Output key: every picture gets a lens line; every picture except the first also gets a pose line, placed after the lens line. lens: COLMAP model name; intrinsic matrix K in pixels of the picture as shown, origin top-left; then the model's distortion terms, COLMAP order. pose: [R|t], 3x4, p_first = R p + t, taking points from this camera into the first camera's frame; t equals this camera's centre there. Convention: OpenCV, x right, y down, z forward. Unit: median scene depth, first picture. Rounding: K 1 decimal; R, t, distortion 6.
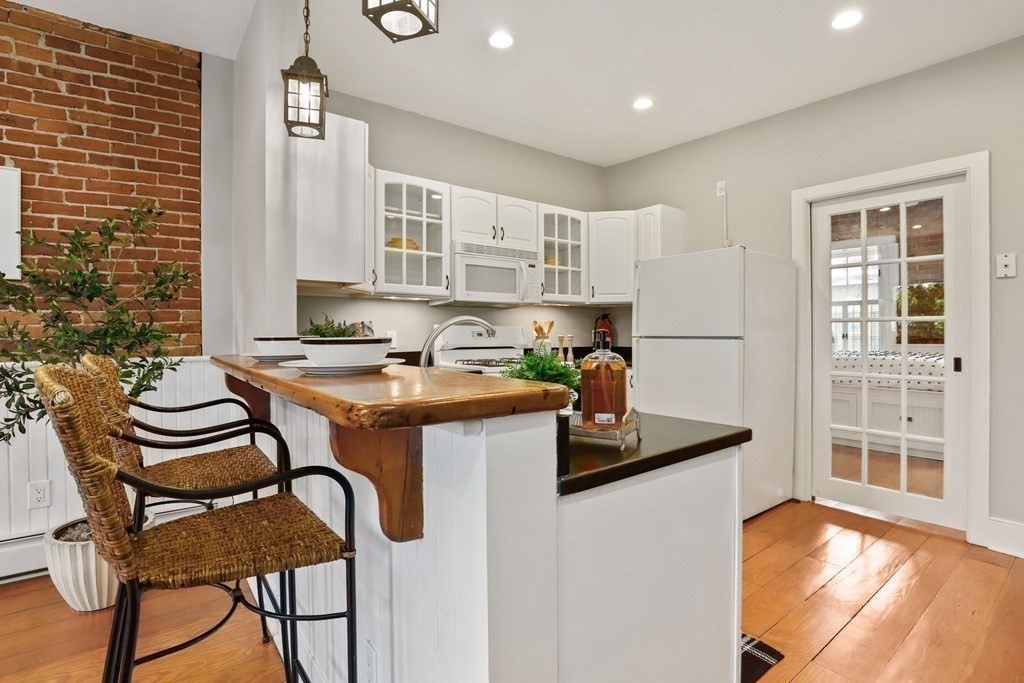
lens RADIAL K [[493.6, 0, 504.9], [0, 493.6, 333.8], [0, 0, 1]] dist [-0.036475, 0.006219]
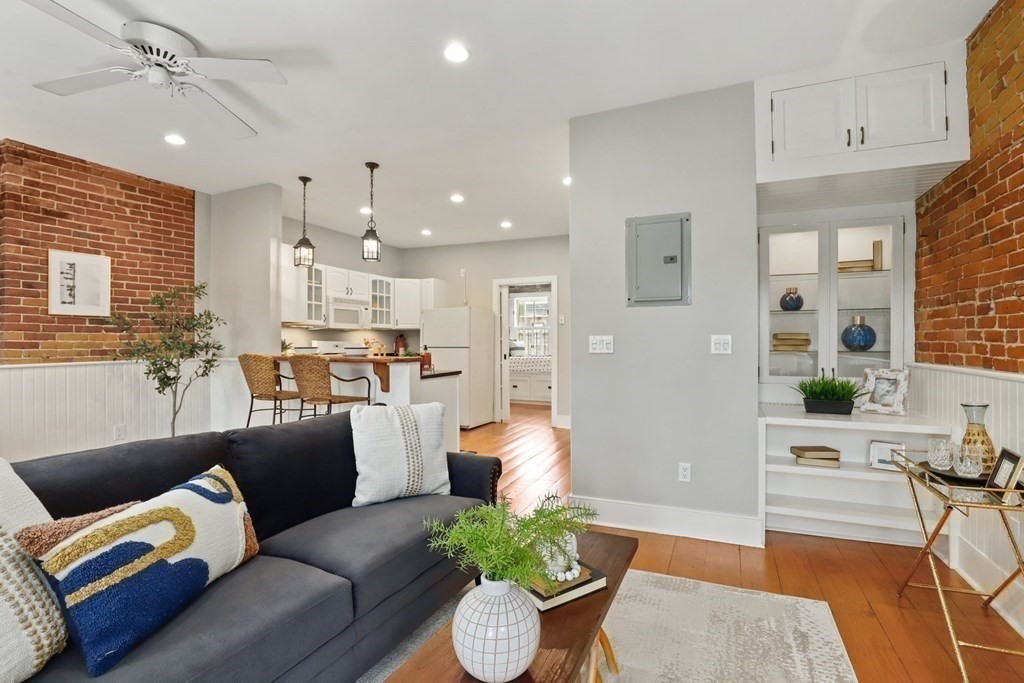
lens RADIAL K [[469.8, 0, 512.0], [0, 469.8, 341.5], [0, 0, 1]] dist [-0.038661, 0.007808]
pose [[0.881378, 0.003456, 0.472400, -0.422586], [0.000659, 0.999963, -0.008545, -0.000503], [-0.472412, 0.007843, 0.881343, -1.157273]]
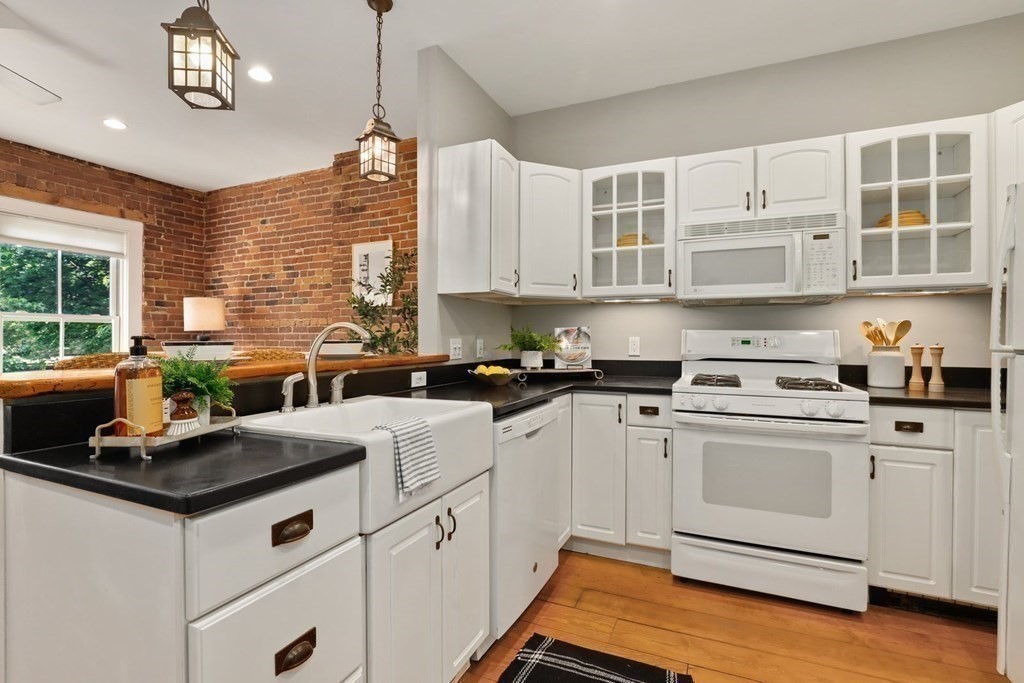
lens RADIAL K [[471.6, 0, 512.7], [0, 471.6, 337.8], [0, 0, 1]] dist [-0.015947, 0.000292]
pose [[0.477900, 0.005012, -0.878400, 0.580215], [-0.008178, 0.999966, 0.001257, -0.004181], [0.878376, 0.006583, 0.477925, 0.513799]]
